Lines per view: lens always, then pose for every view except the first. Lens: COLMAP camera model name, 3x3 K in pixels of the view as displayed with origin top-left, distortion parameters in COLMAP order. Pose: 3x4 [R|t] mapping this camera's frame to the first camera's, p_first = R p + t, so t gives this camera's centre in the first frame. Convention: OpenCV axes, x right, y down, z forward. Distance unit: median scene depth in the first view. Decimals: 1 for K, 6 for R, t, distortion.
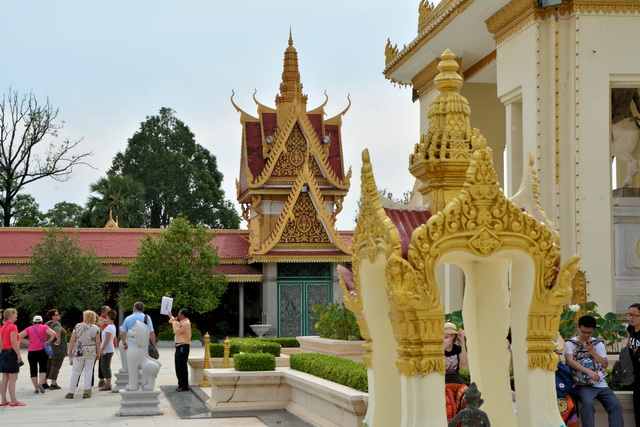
lens RADIAL K [[1027.1, 0, 320.0], [0, 1027.1, 213.5], [0, 0, 1]] dist [0.007367, 0.002614]
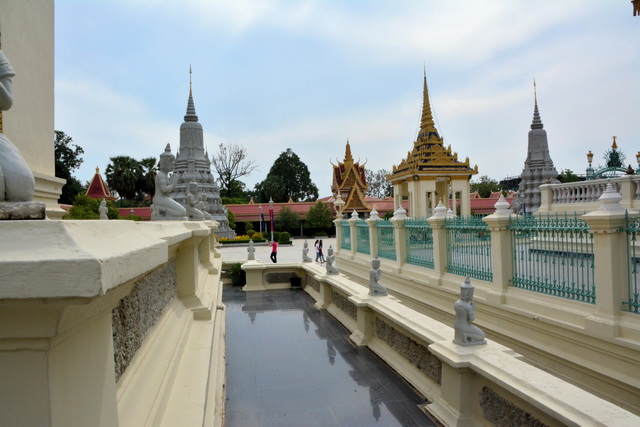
lens RADIAL K [[511.9, 0, 320.0], [0, 511.9, 213.5], [0, 0, 1]] dist [-0.092264, 0.006006]
pose [[0.999263, -0.029632, -0.024400, -0.083204], [0.031508, 0.996257, 0.080499, -0.076560], [0.021923, -0.081209, 0.996456, -0.611340]]
